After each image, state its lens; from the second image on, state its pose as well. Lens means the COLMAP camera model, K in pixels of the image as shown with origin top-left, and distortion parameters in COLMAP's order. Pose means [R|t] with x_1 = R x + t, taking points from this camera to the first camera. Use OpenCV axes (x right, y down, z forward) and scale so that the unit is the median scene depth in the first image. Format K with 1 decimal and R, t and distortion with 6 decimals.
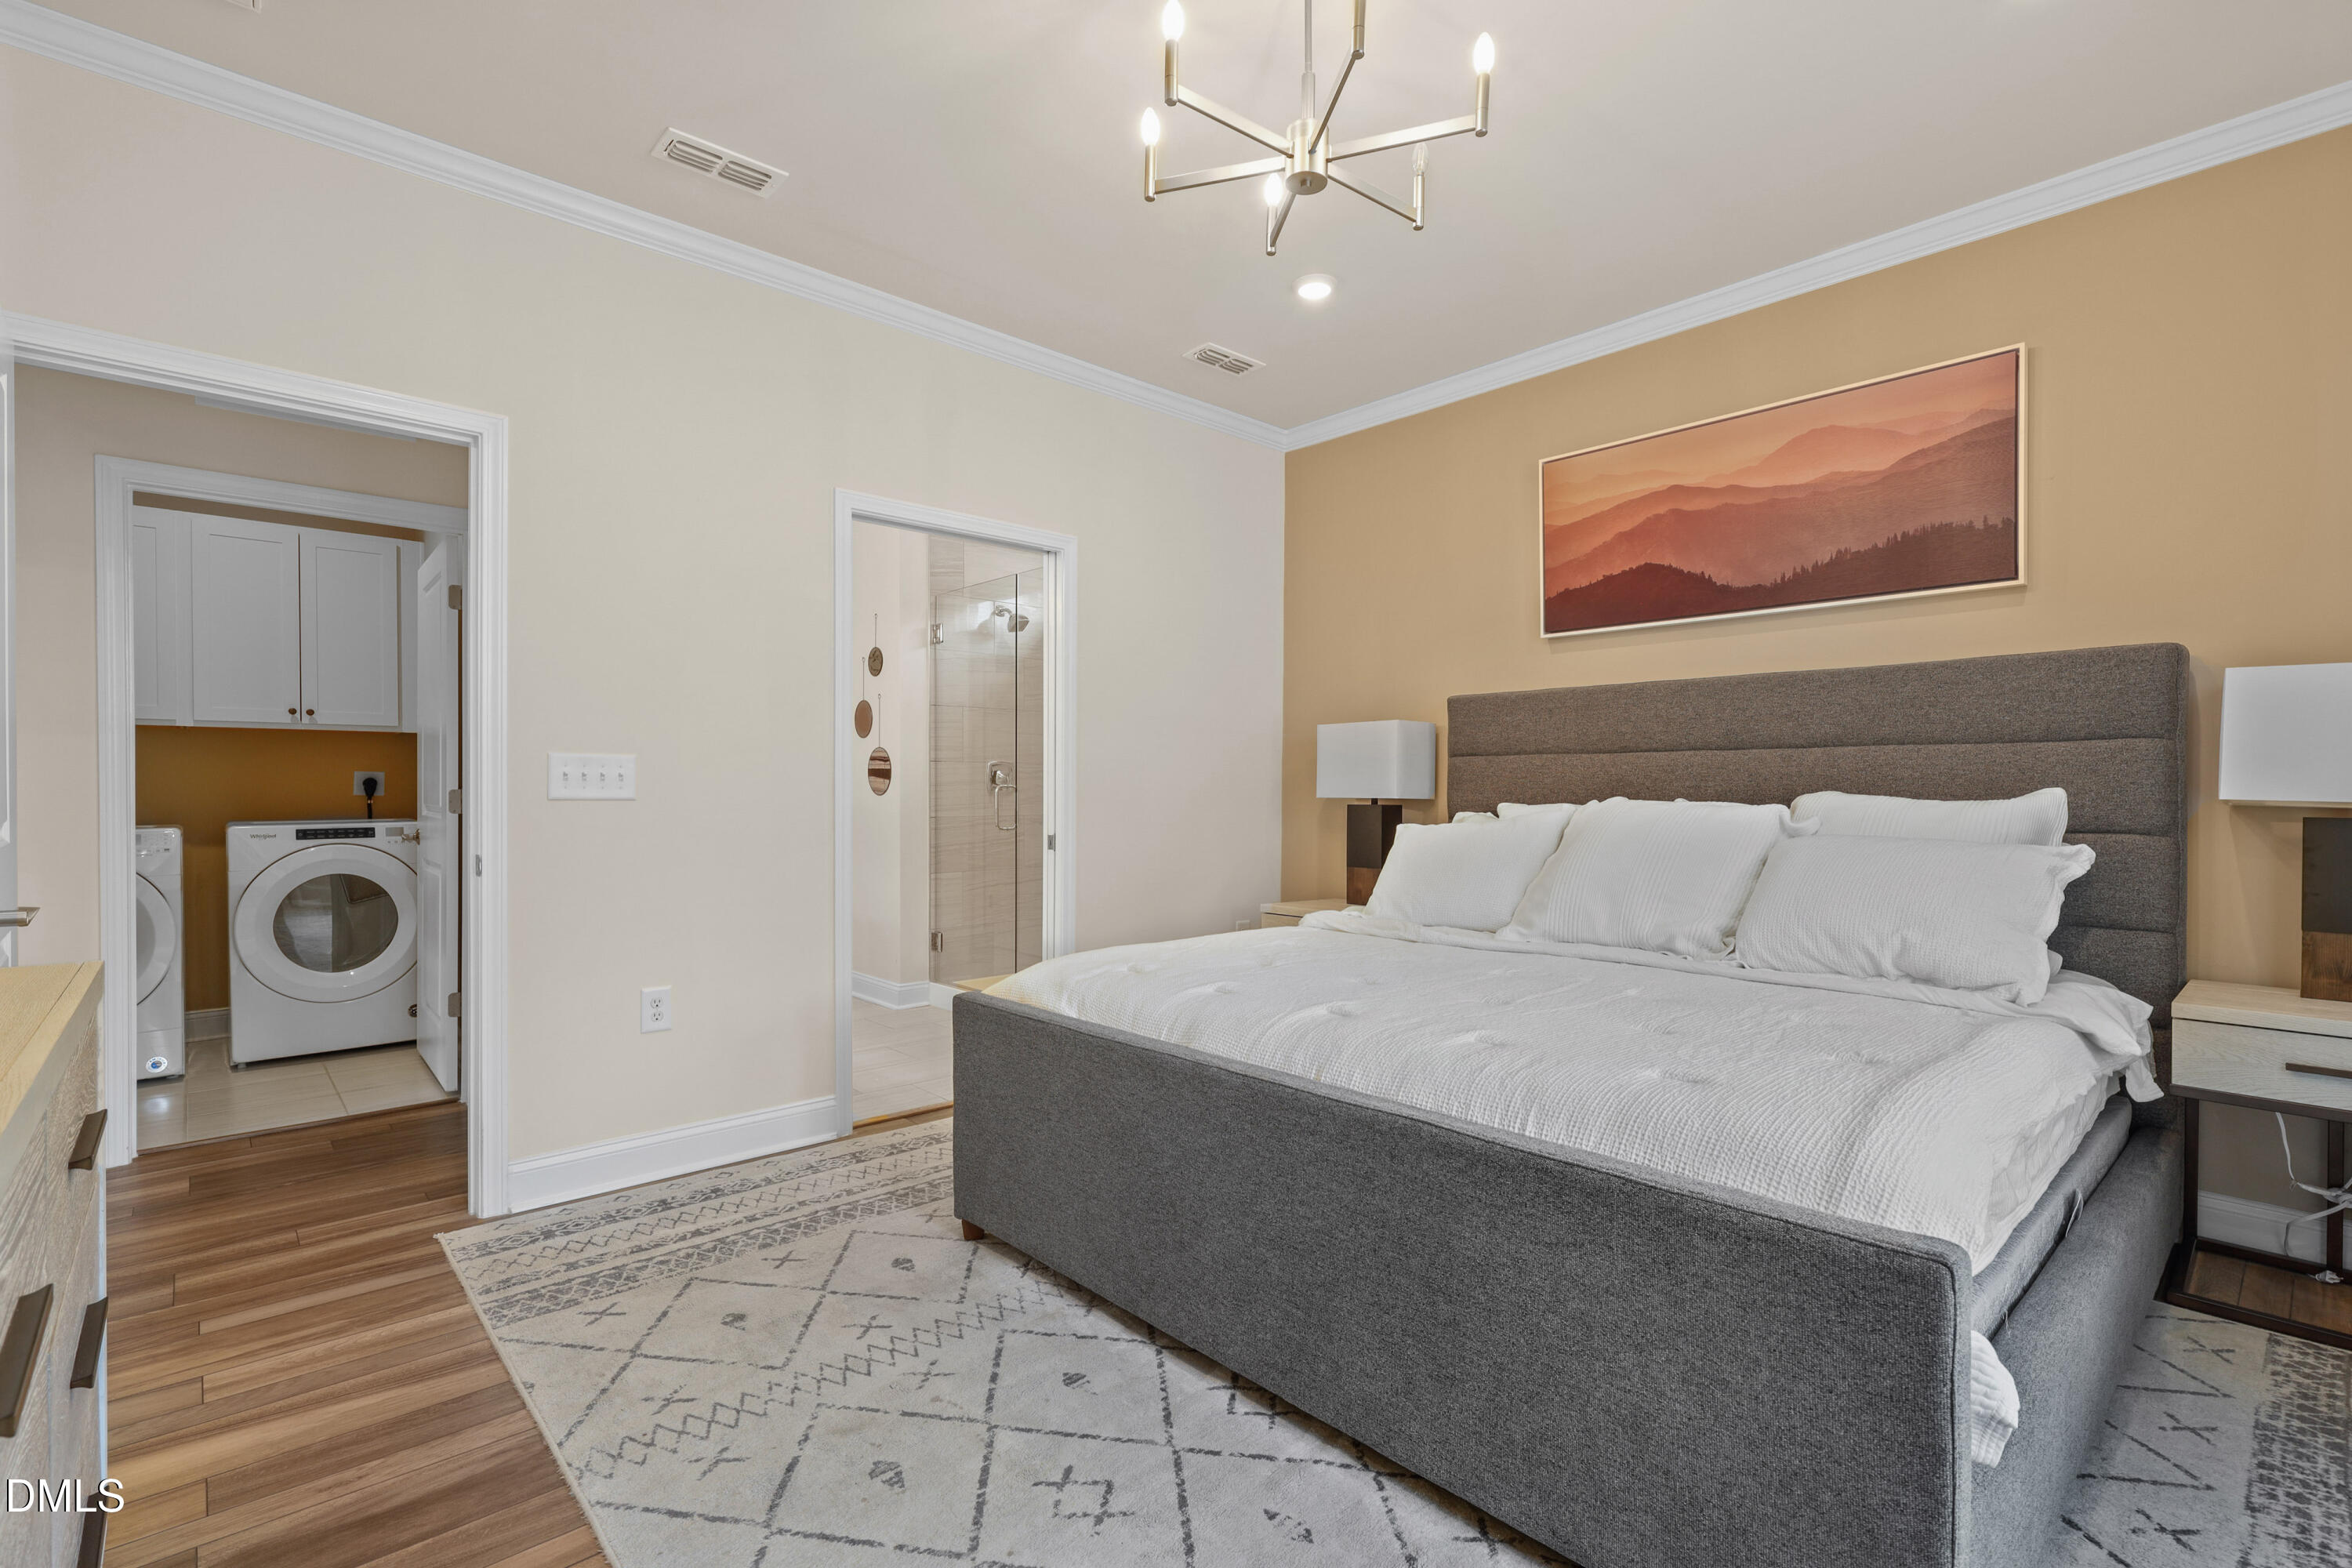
lens RADIAL K [[1068.8, 0, 1186.9], [0, 1068.8, 795.5], [0, 0, 1]] dist [-0.000733, 0.000034]
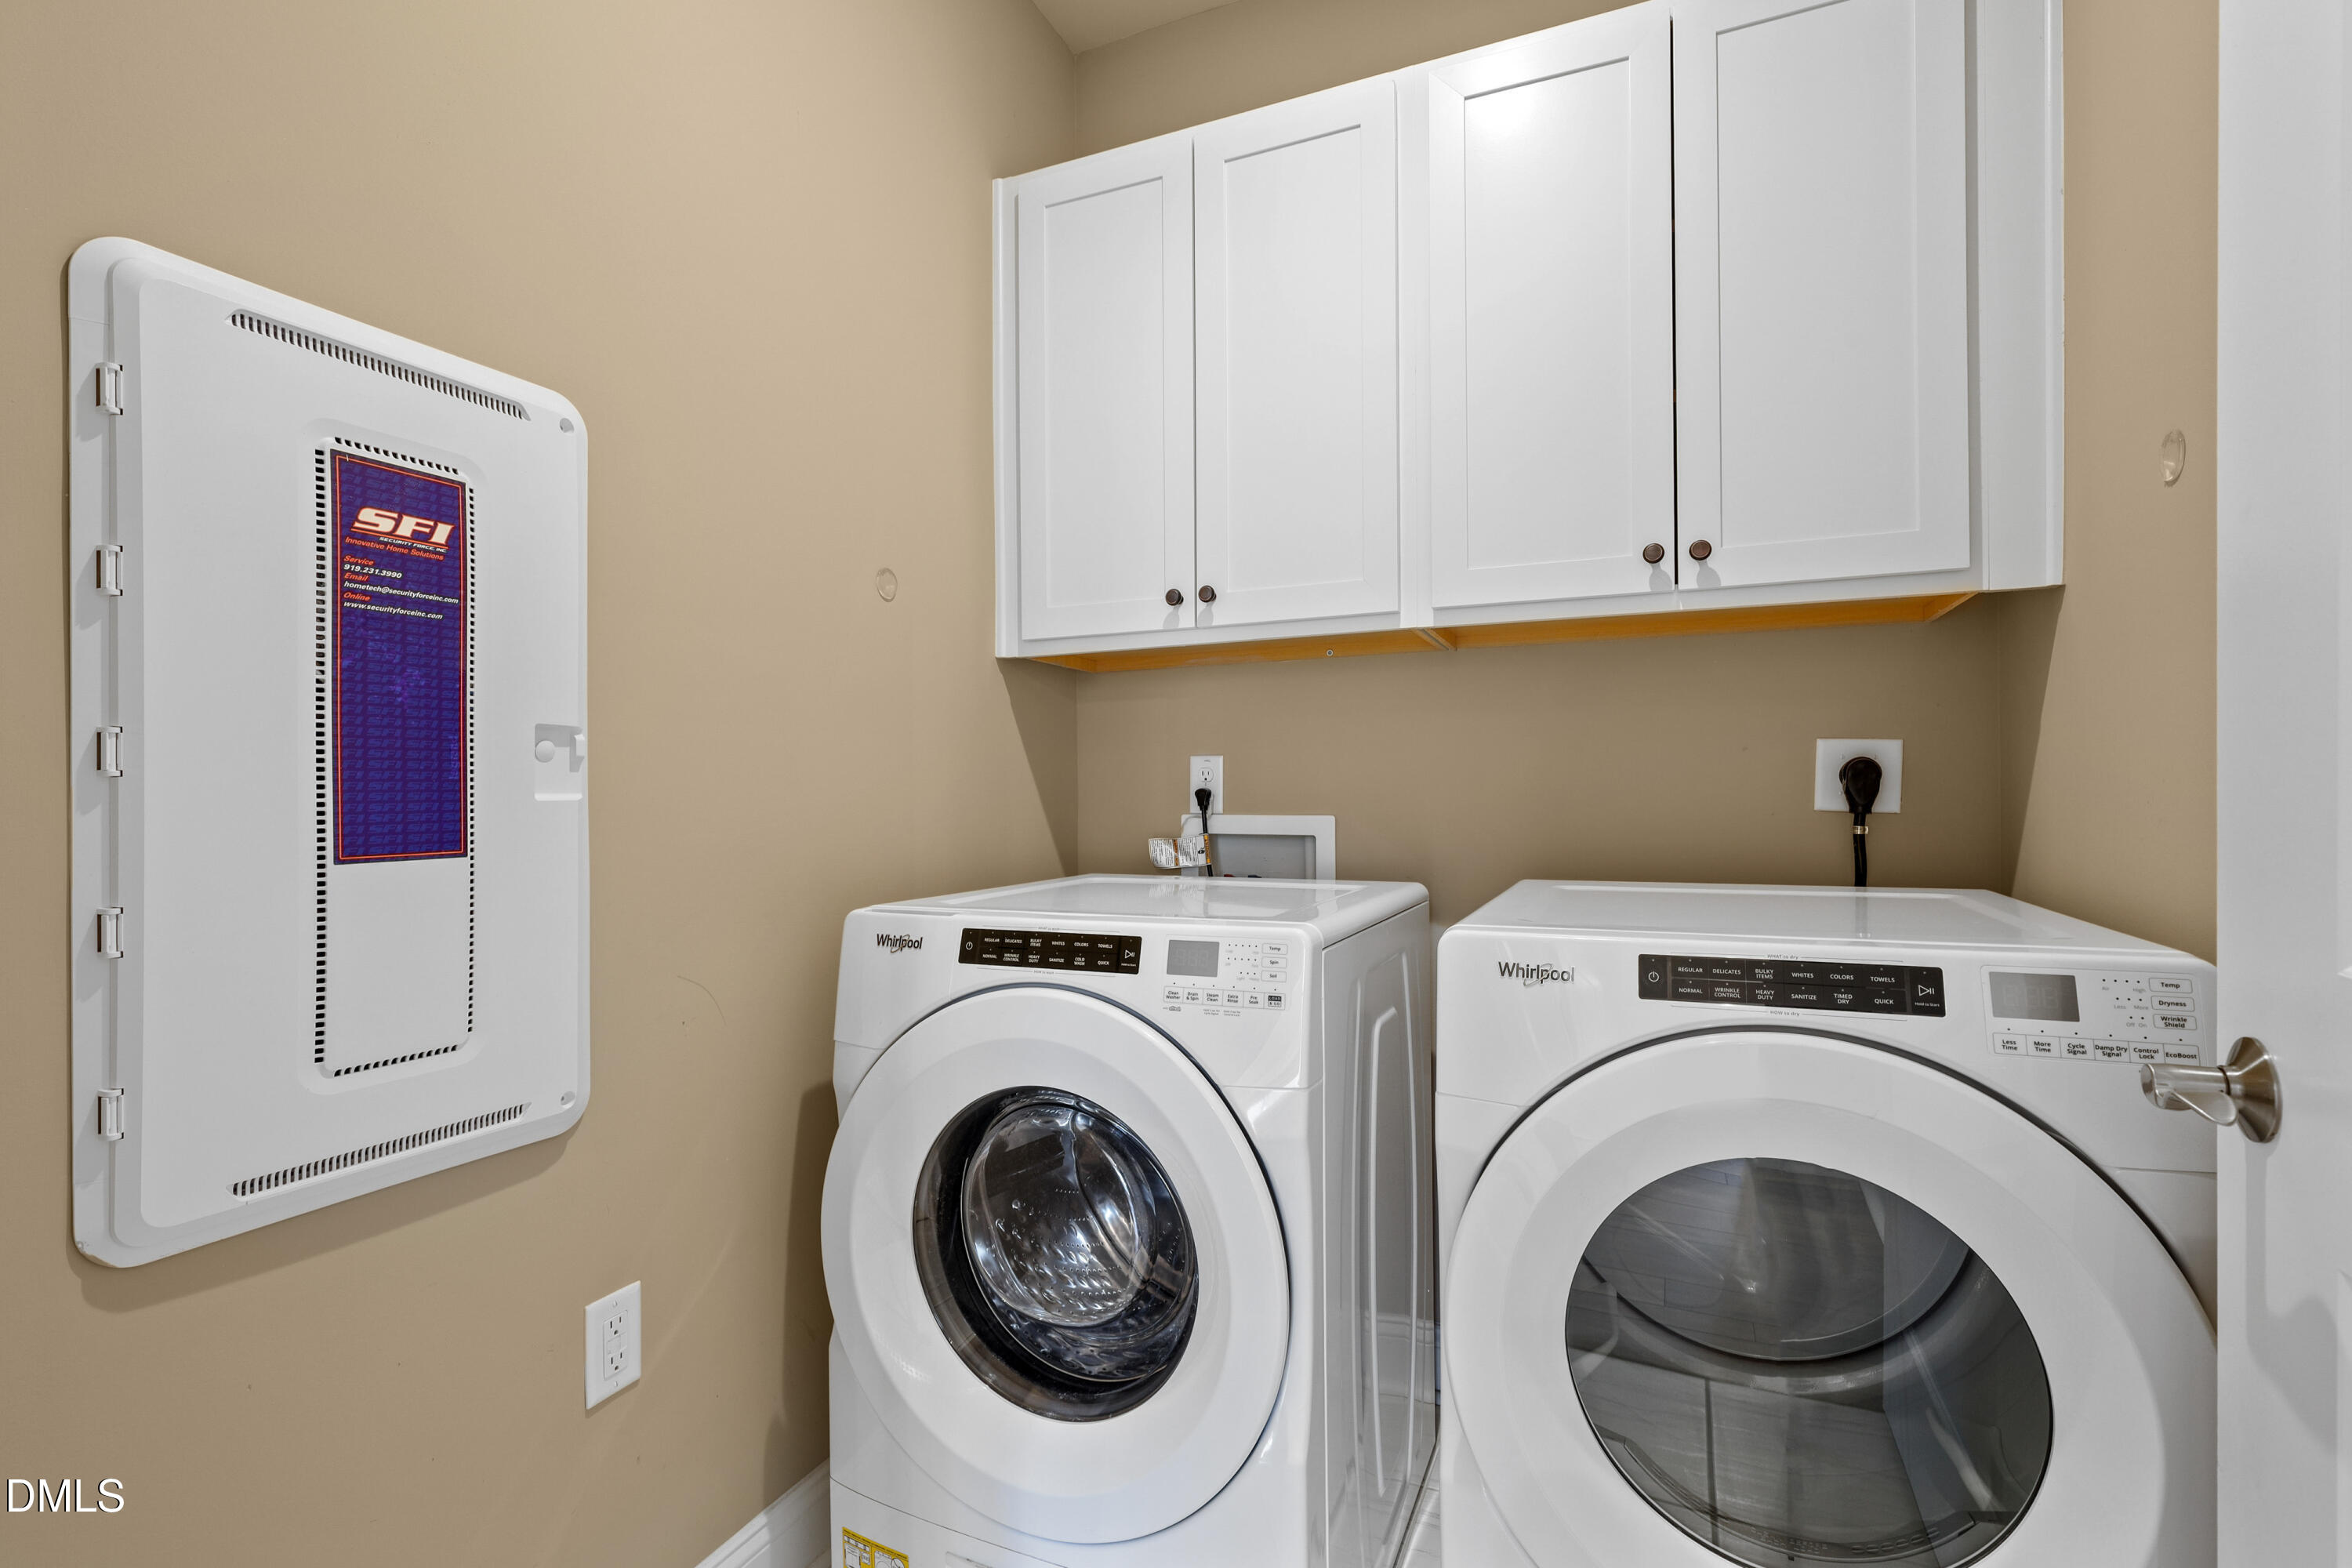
lens RADIAL K [[1068.8, 0, 1186.9], [0, 1068.8, 795.5], [0, 0, 1]] dist [-0.000733, 0.000034]
pose [[0.401776, -0.001576, -0.915737, -0.809263], [0.000192, 0.999999, -0.001637, -0.006584], [0.915738, 0.000482, 0.401775, 1.002637]]
